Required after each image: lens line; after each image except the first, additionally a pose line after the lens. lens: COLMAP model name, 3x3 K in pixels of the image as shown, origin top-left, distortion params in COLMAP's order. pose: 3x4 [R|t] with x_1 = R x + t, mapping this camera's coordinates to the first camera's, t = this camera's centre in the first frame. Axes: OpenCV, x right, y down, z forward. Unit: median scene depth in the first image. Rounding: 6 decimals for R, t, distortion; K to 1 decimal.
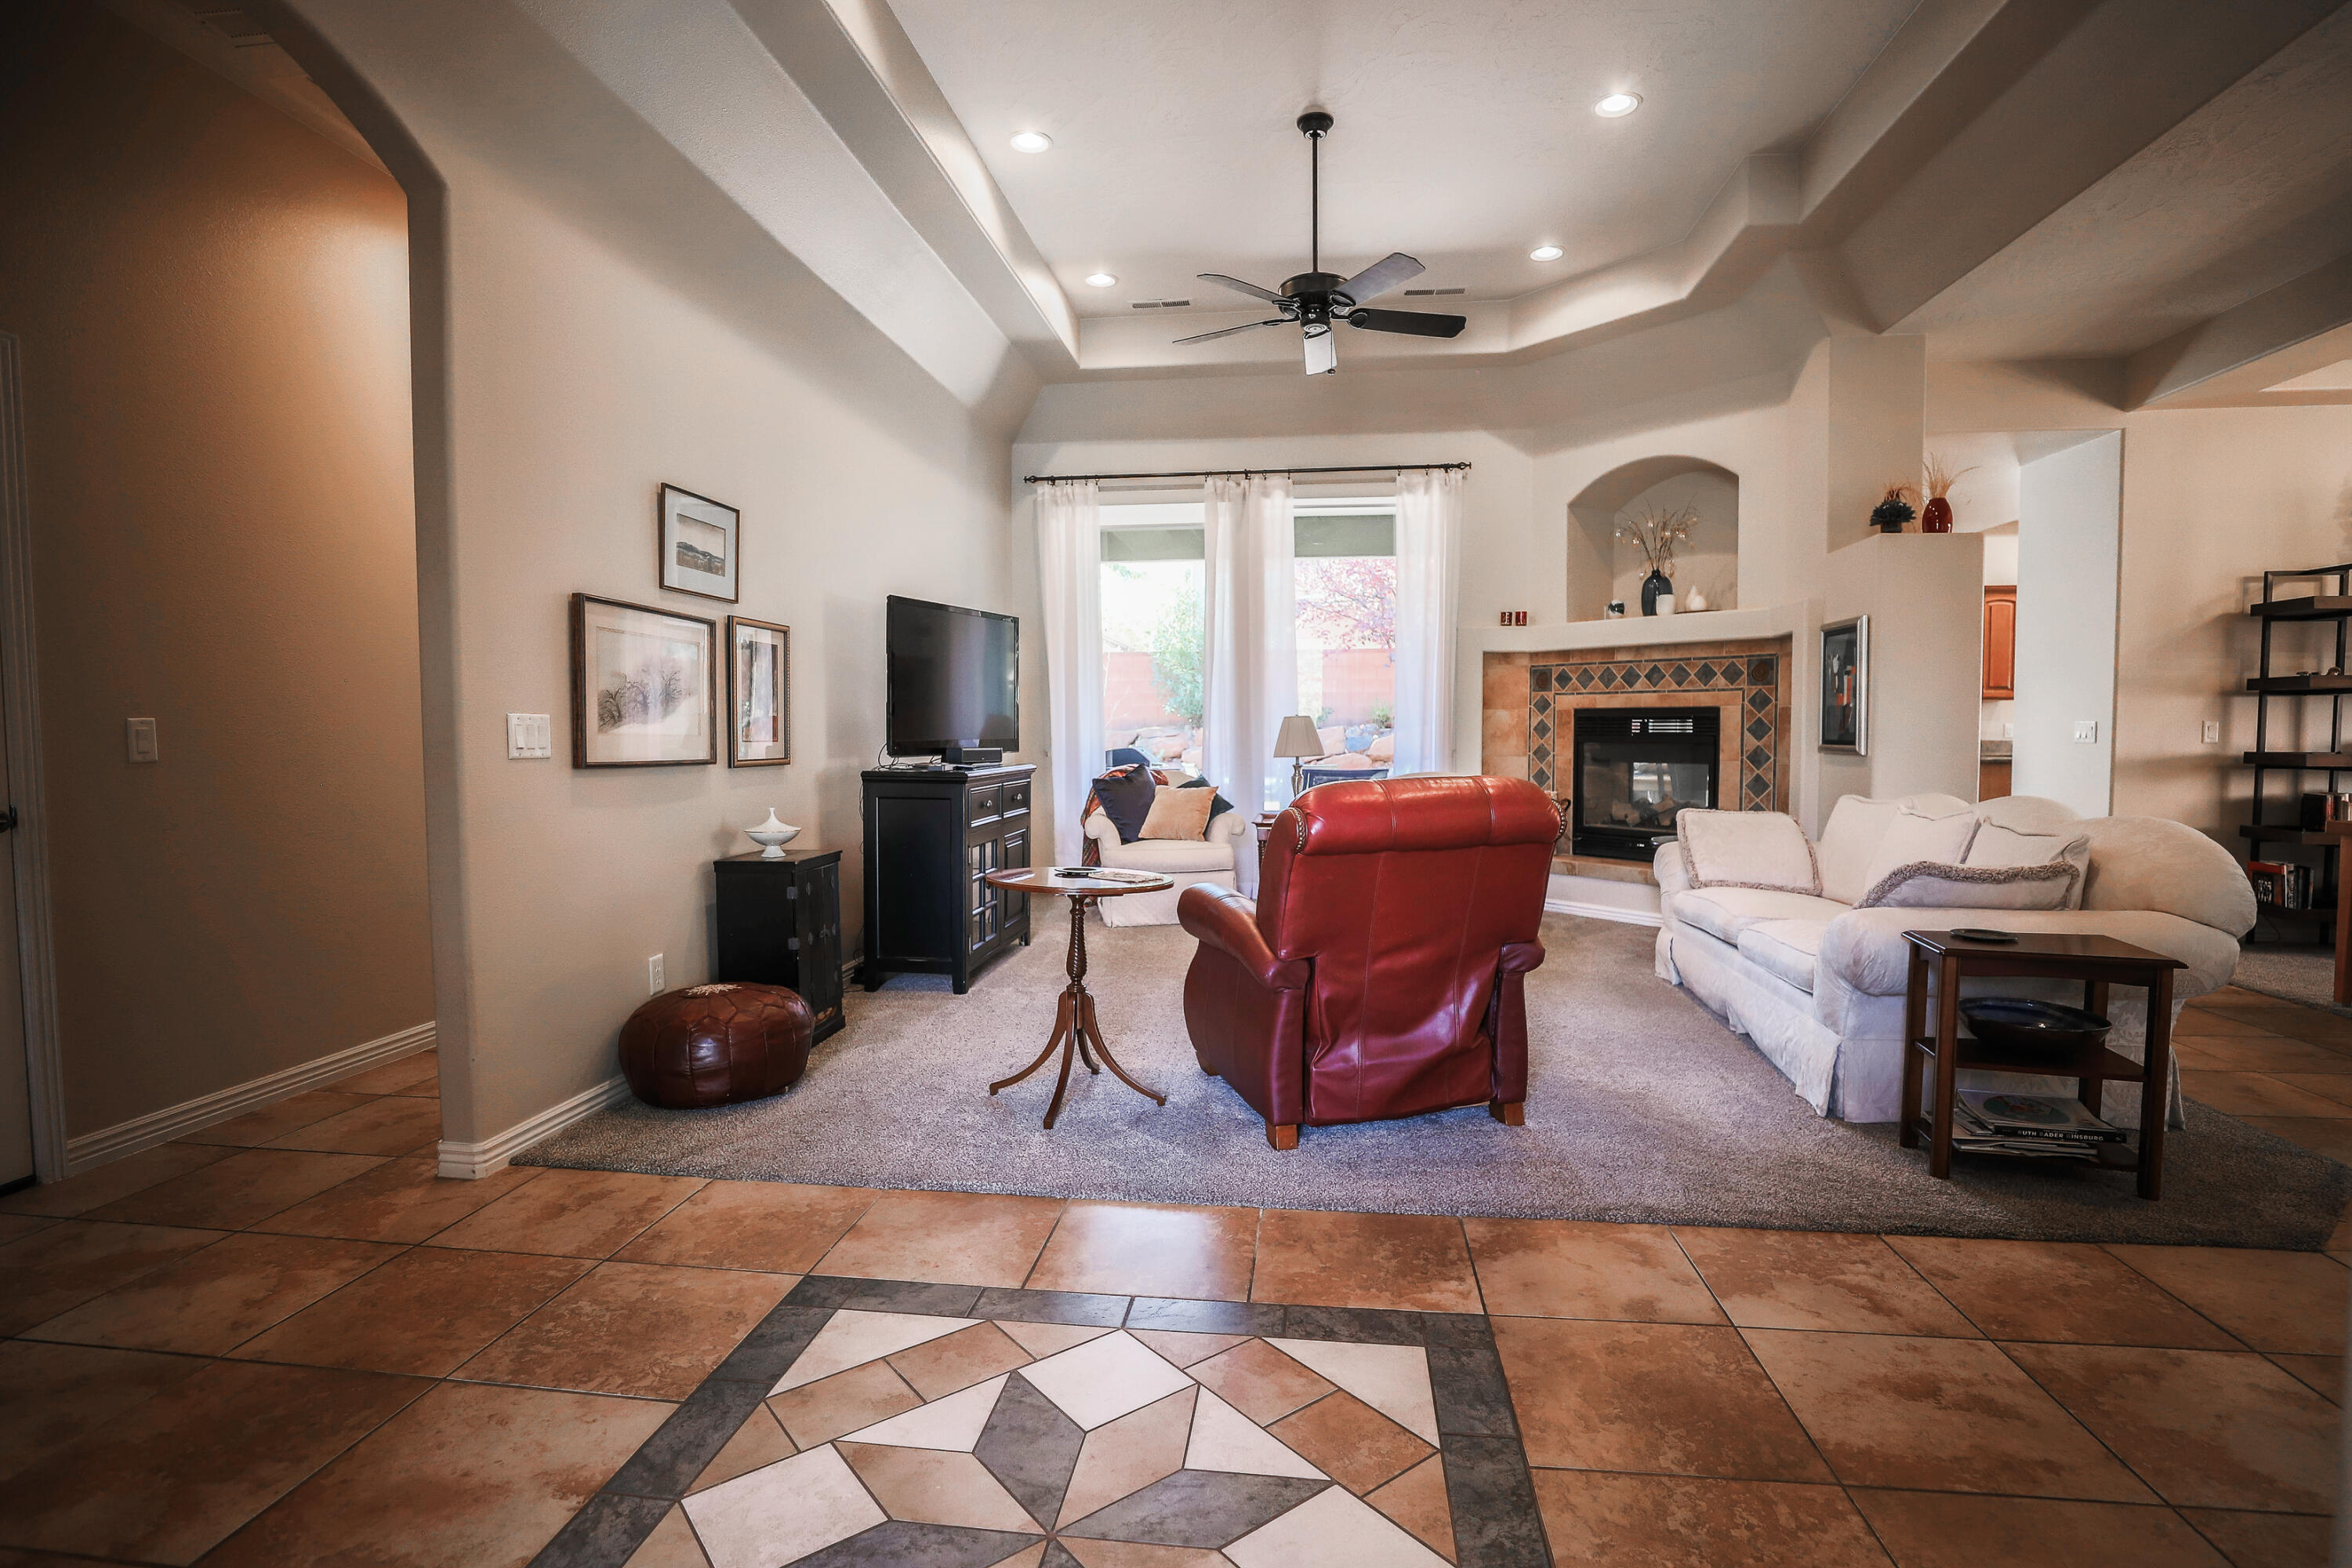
lens RADIAL K [[1137.8, 0, 1180.0], [0, 1137.8, 792.8], [0, 0, 1]] dist [-0.045620, 0.012801]
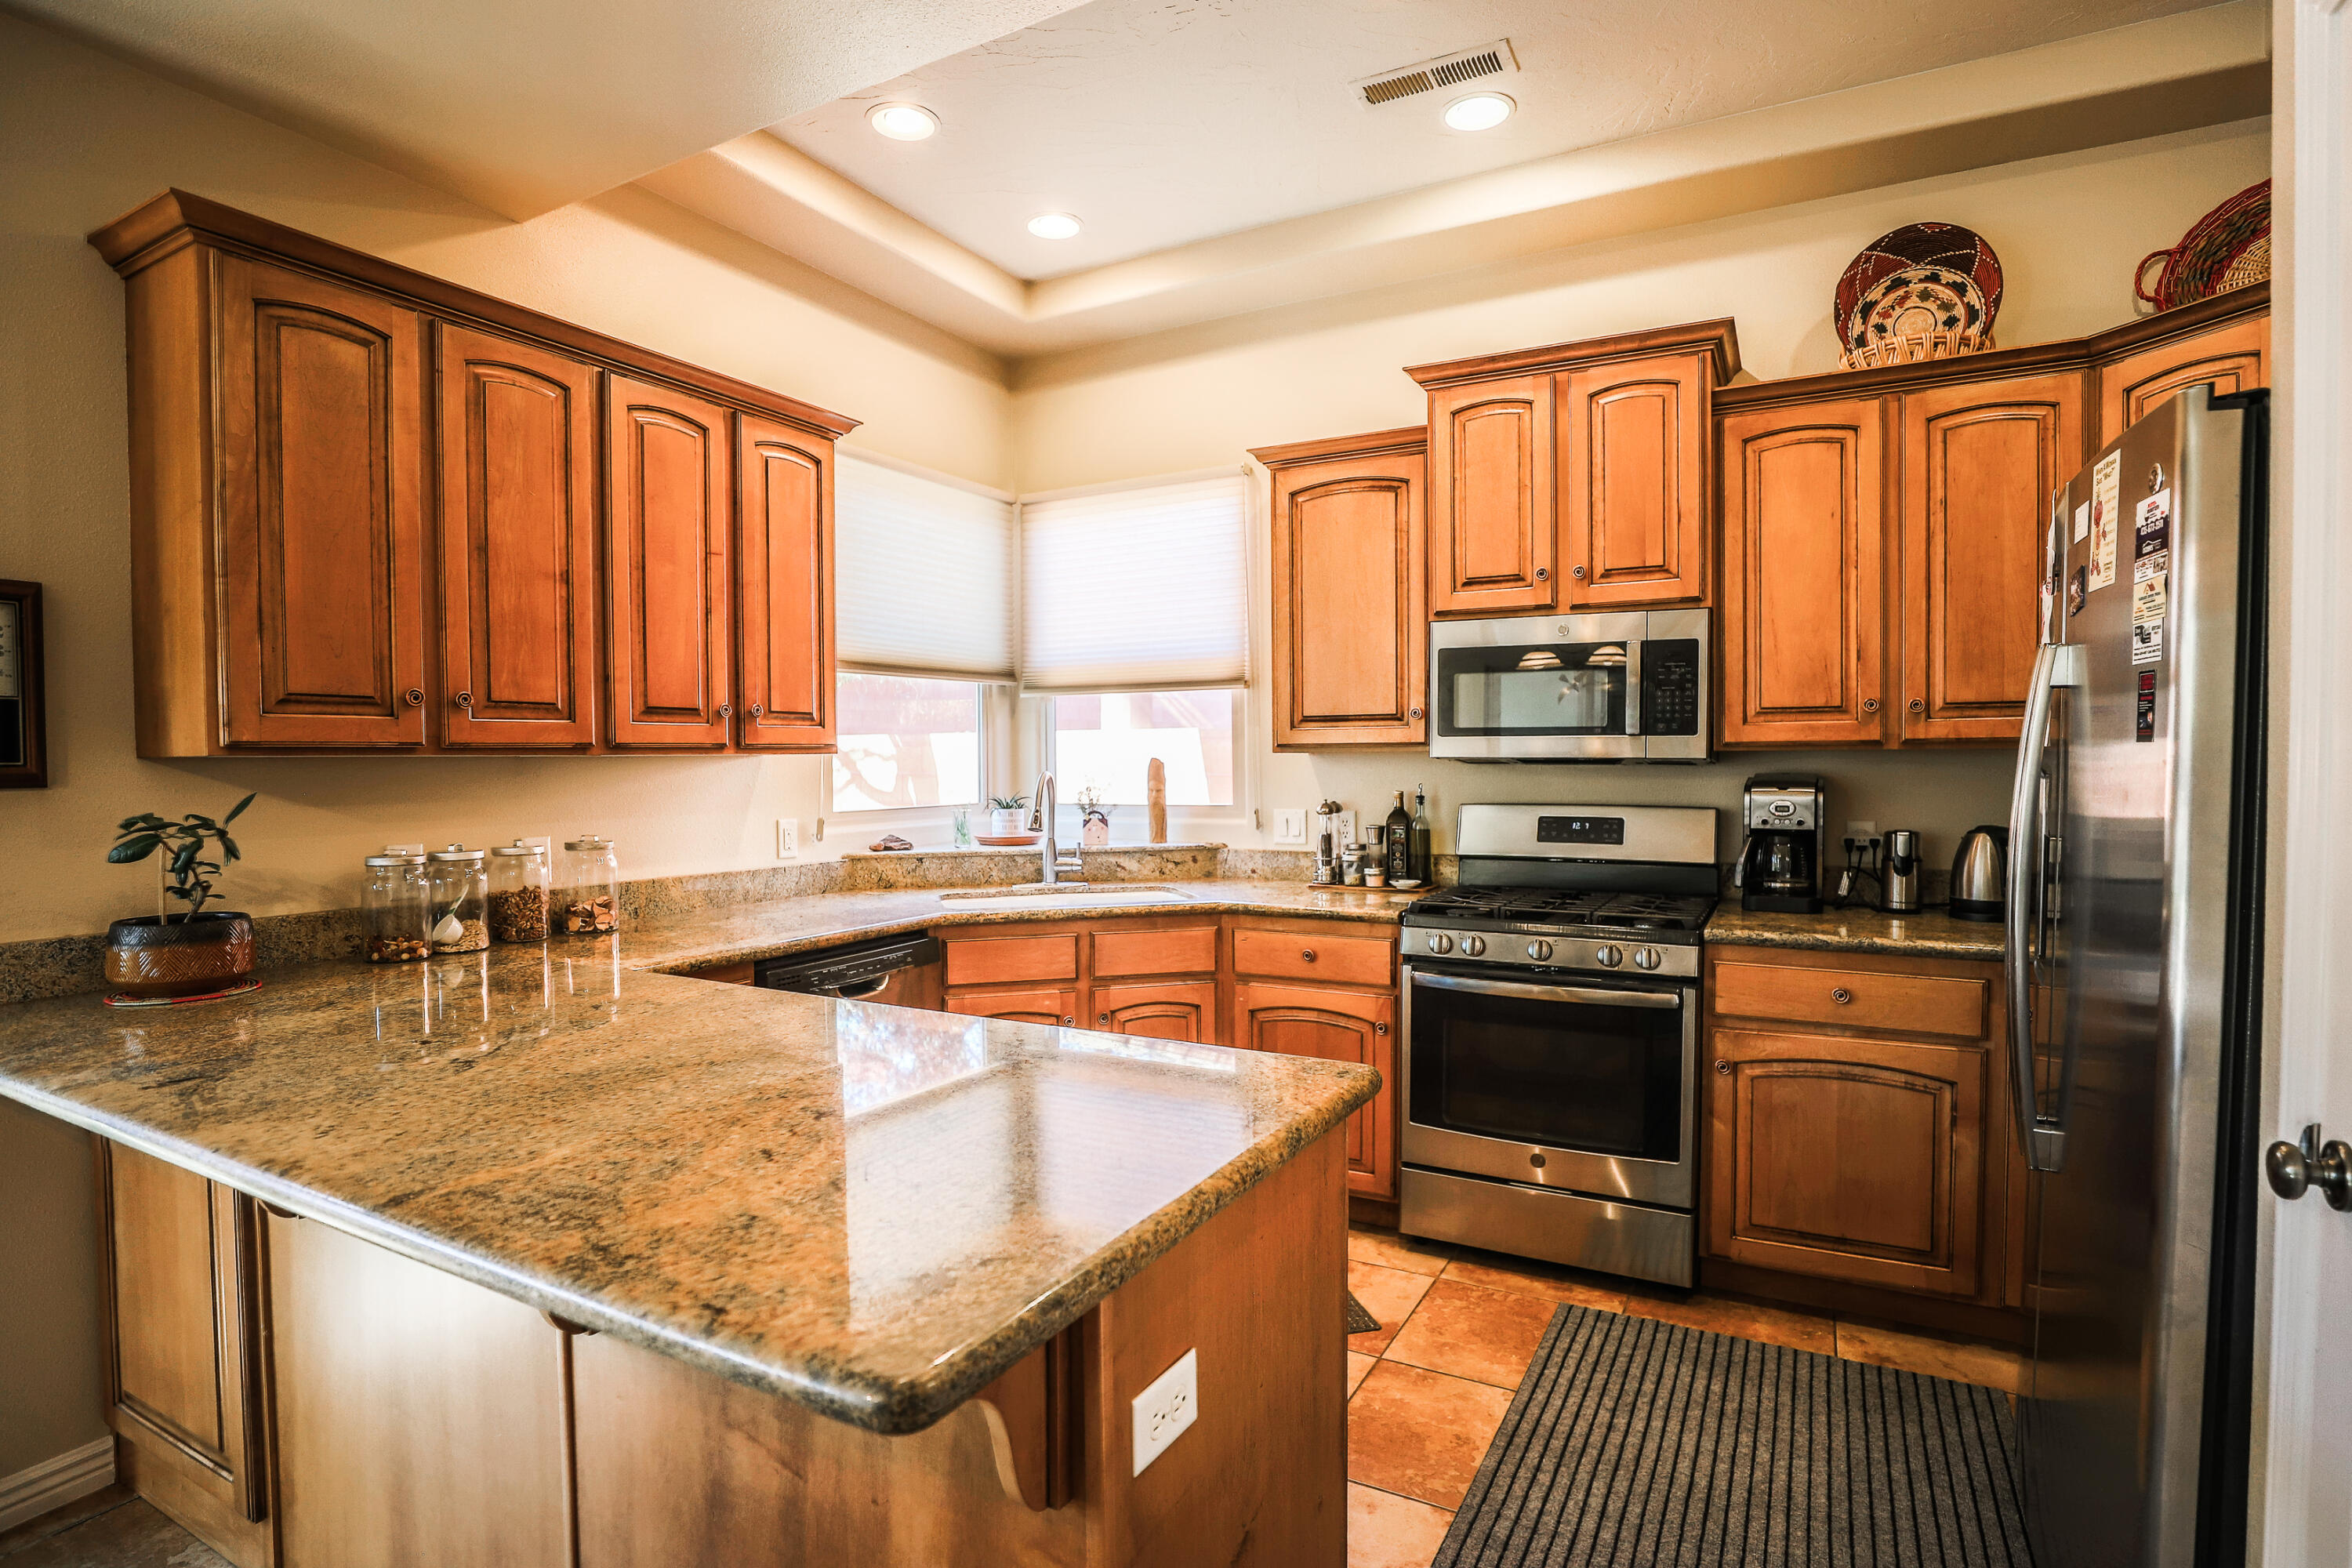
lens RADIAL K [[1152.1, 0, 1175.3], [0, 1152.1, 791.5], [0, 0, 1]] dist [-0.048150, 0.014007]
pose [[0.364161, -0.025526, 0.930986, 0.753534], [0.055228, 0.998457, 0.005773, -0.109493], [-0.929697, 0.049314, 0.365009, 1.259080]]
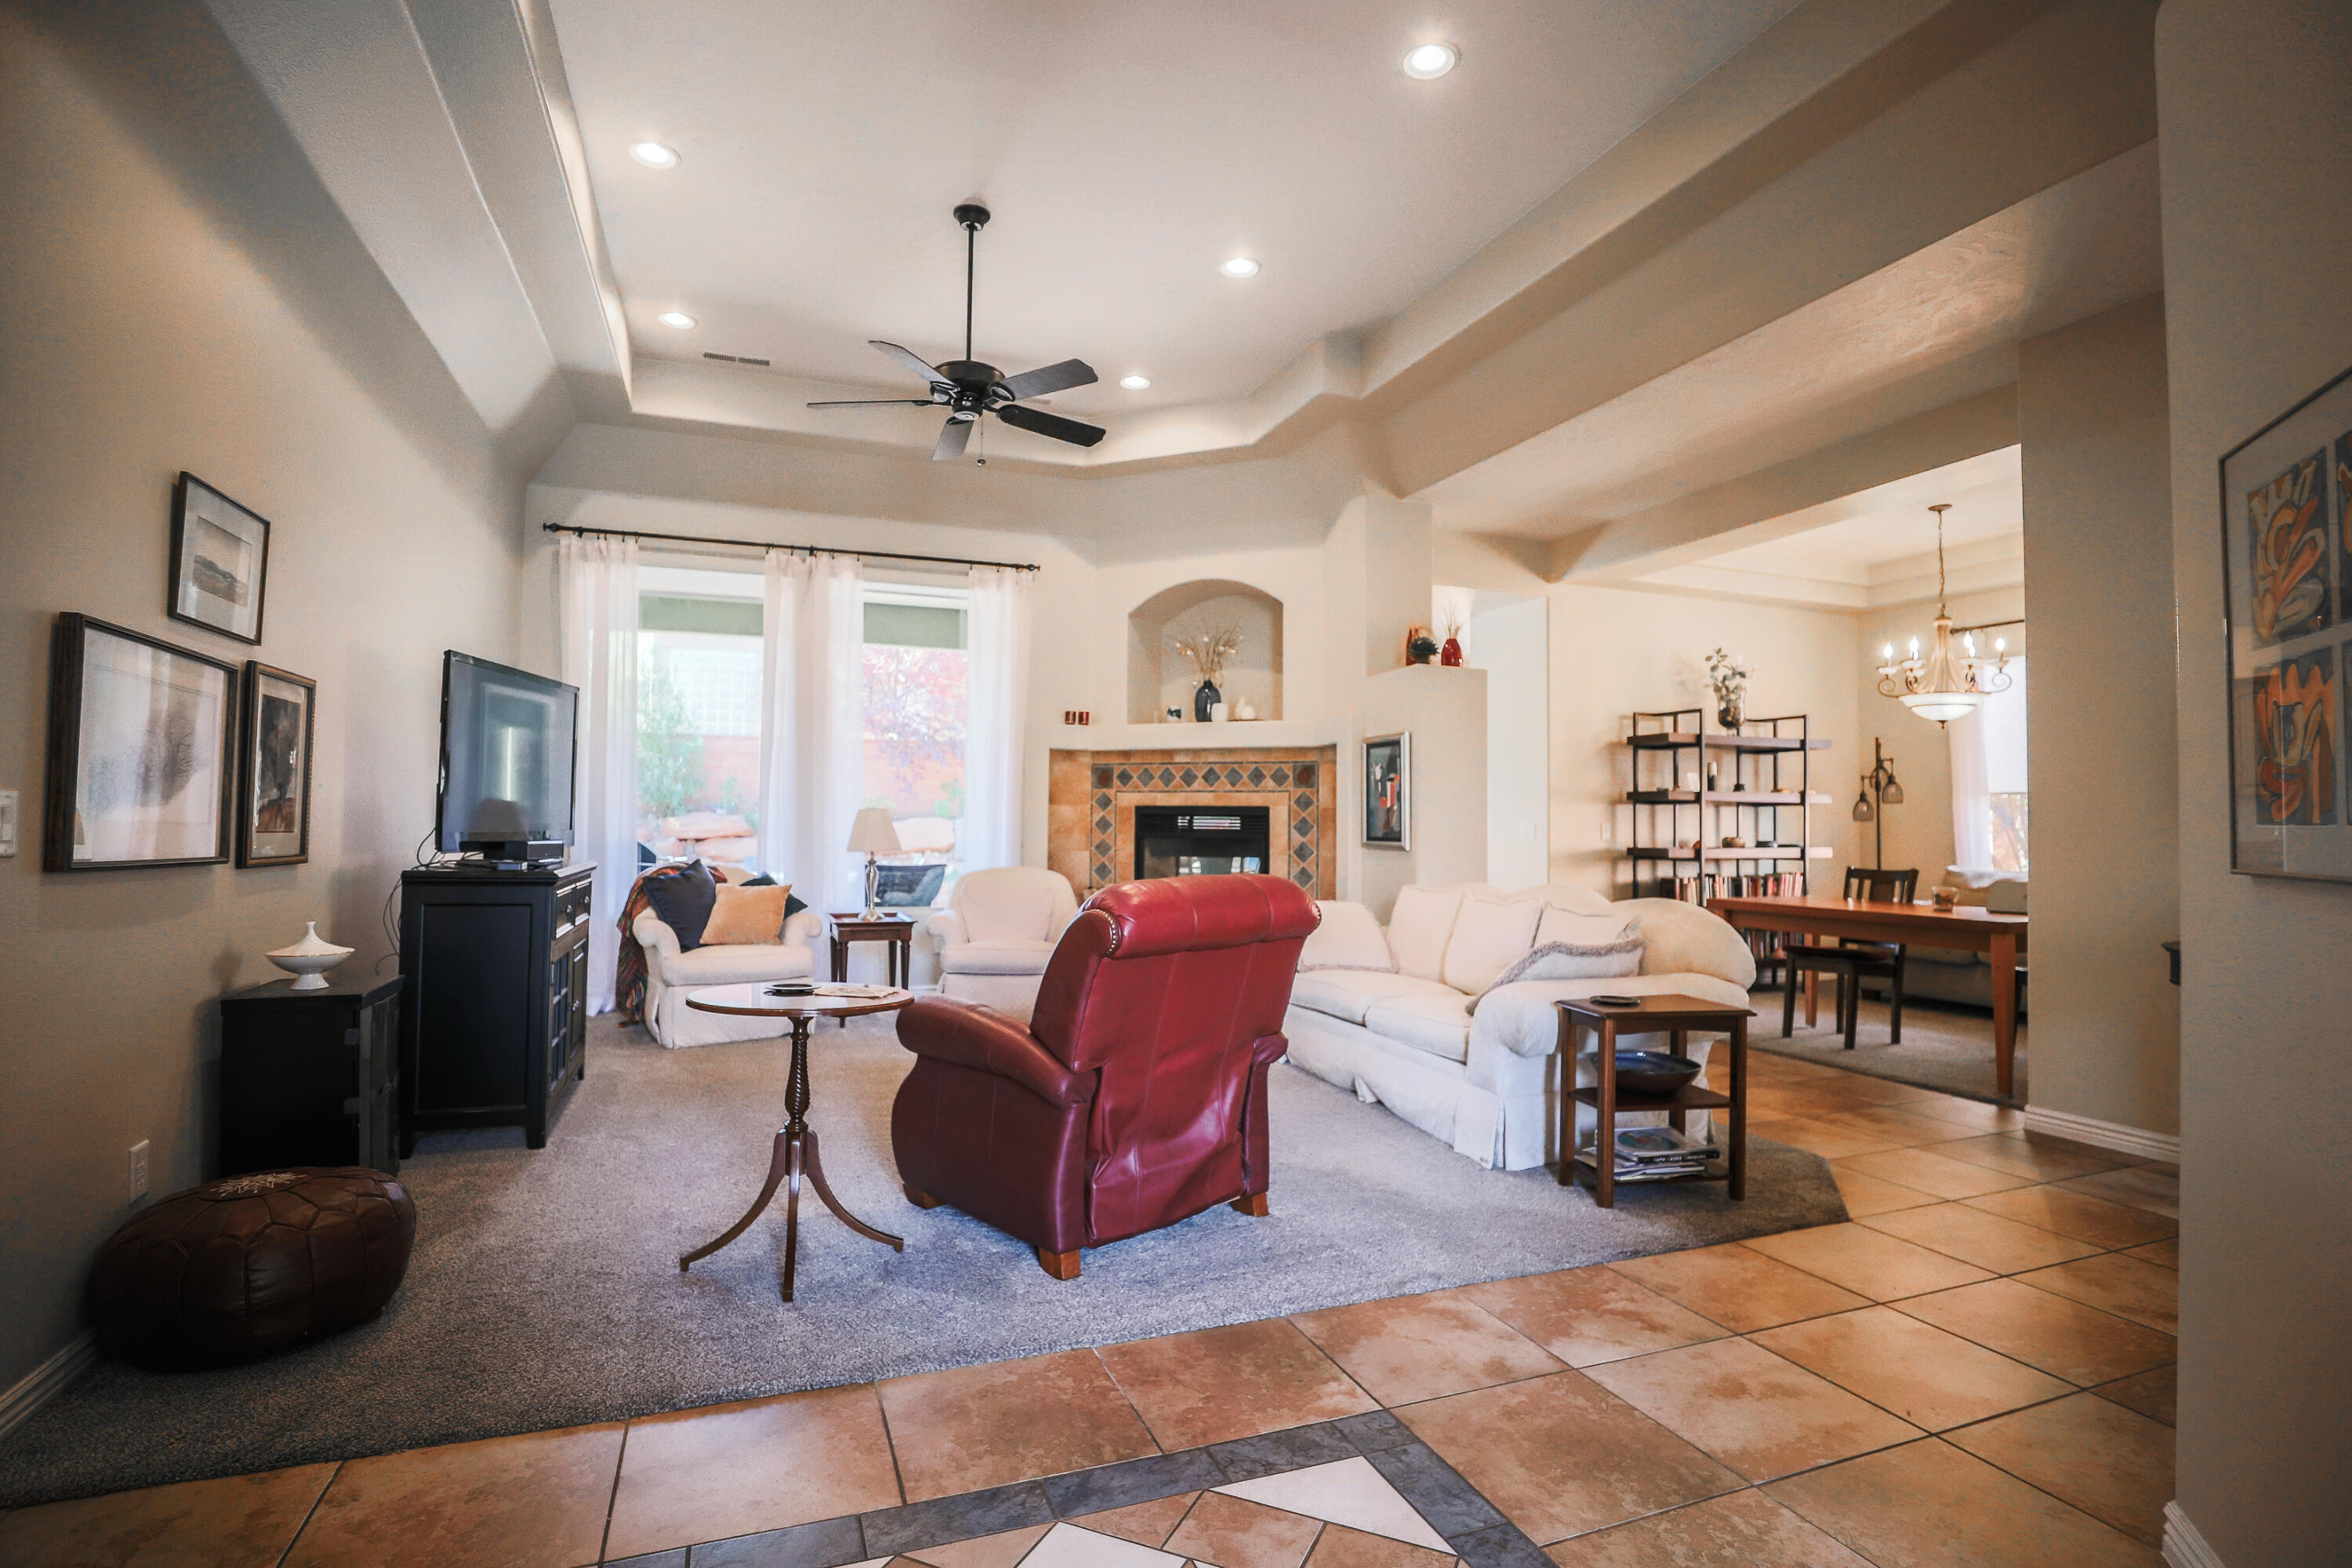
lens RADIAL K [[1137.8, 0, 1180.0], [0, 1137.8, 792.8], [0, 0, 1]] dist [-0.045620, 0.012801]
pose [[0.880960, 0.023912, 0.472586, -0.143233], [0.014178, 0.996940, -0.076873, -0.005222], [-0.472978, 0.074422, 0.877925, 0.059519]]
